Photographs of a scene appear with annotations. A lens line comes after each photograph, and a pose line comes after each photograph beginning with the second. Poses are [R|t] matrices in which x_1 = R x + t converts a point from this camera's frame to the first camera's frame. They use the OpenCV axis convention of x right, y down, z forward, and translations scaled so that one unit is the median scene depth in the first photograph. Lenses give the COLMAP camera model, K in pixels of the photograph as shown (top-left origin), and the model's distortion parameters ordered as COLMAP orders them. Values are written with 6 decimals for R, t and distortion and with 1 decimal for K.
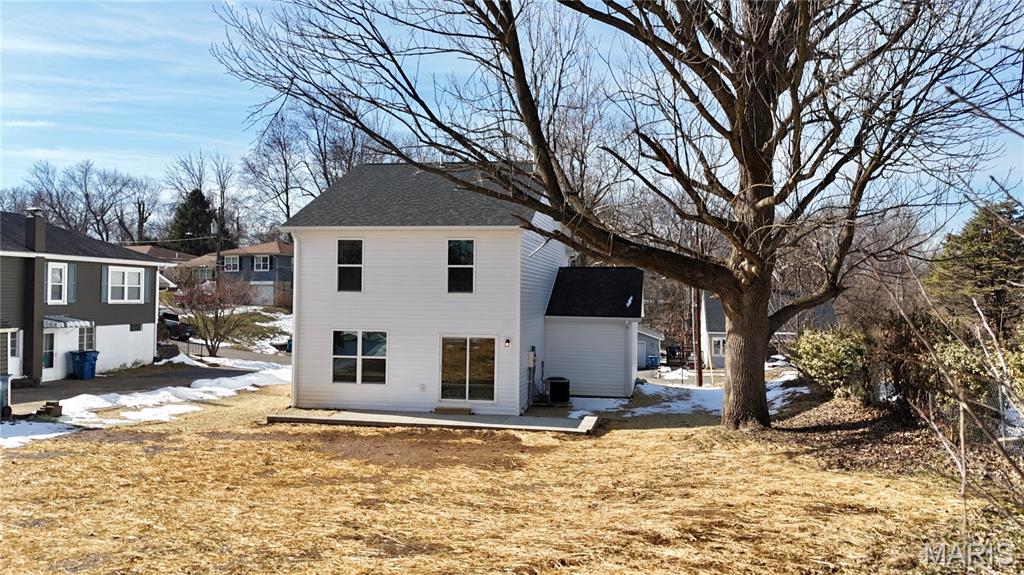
lens RADIAL K [[766.0, 0, 512.0], [0, 766.0, 287.5], [0, 0, 1]] dist [0.022829, -0.003952]
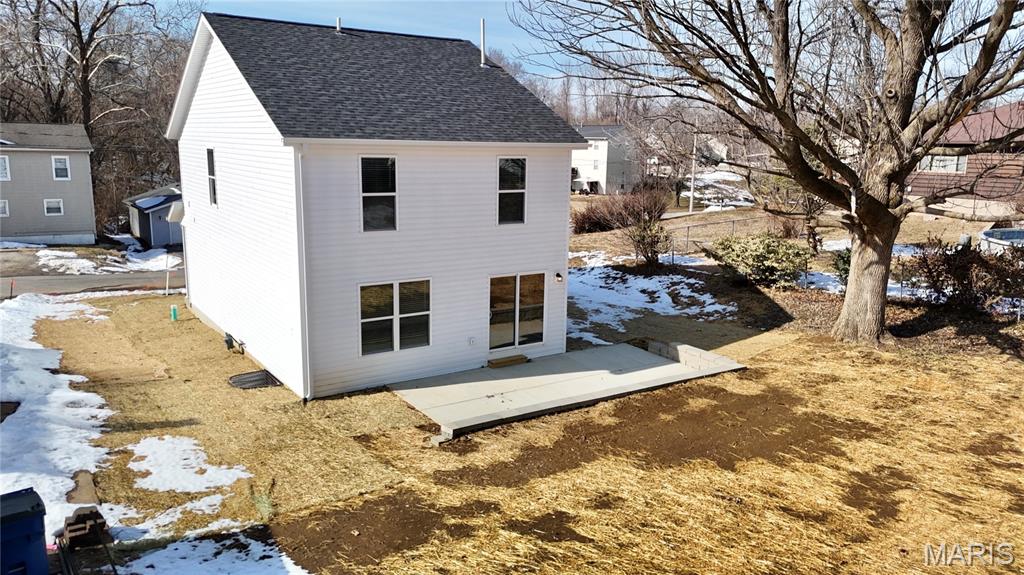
lens RADIAL K [[766.0, 0, 512.0], [0, 766.0, 287.5], [0, 0, 1]] dist [0.022829, -0.003952]
pose [[0.712785, -0.134142, 0.688436, -0.619201], [-0.015140, 0.978369, 0.206311, -0.091732], [-0.701219, -0.157479, 0.695336, 0.394472]]
